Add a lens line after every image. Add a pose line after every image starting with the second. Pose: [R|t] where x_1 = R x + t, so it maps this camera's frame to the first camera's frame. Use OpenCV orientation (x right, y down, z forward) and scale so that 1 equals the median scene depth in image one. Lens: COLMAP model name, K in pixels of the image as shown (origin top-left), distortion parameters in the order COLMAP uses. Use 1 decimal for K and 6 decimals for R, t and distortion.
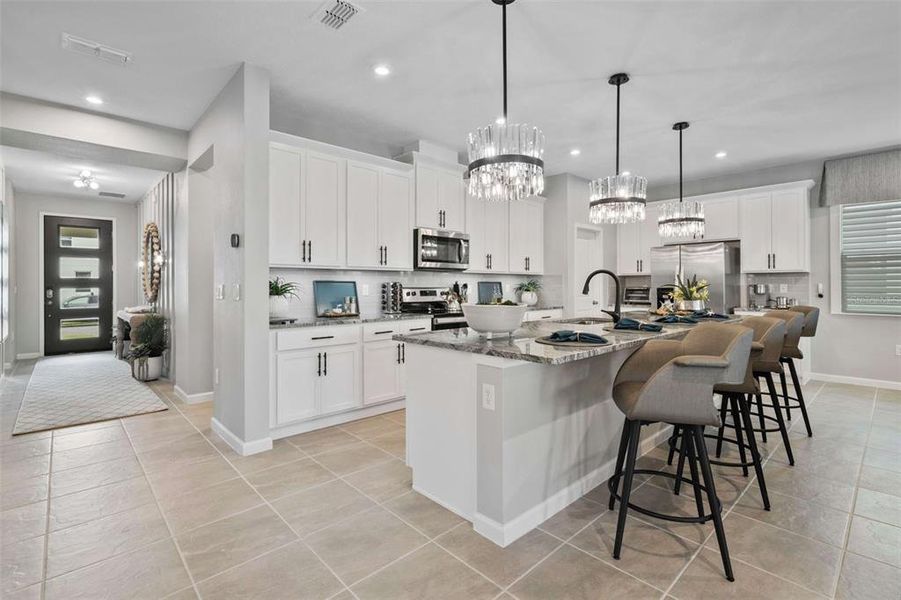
lens RADIAL K [[417.2, 0, 457.4], [0, 417.2, 282.2], [0, 0, 1]] dist [0.002811, 0.000475]
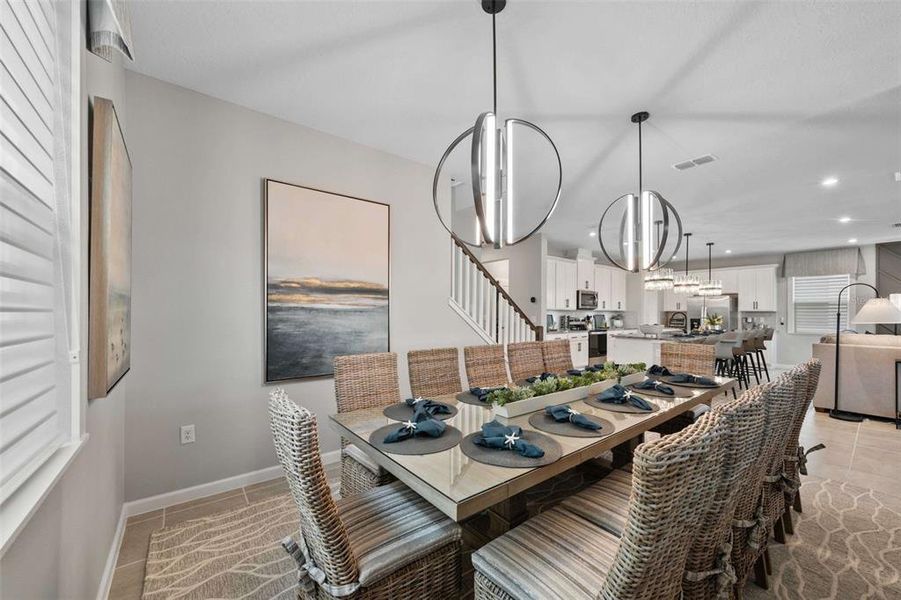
lens RADIAL K [[346.8, 0, 455.6], [0, 346.8, 310.1], [0, 0, 1]] dist [-0.000480, -0.000120]
pose [[0.996569, 0.008017, -0.082376, -0.510402], [-0.007978, 0.999968, 0.000796, -0.020349], [0.082380, -0.000136, 0.996601, -0.731225]]
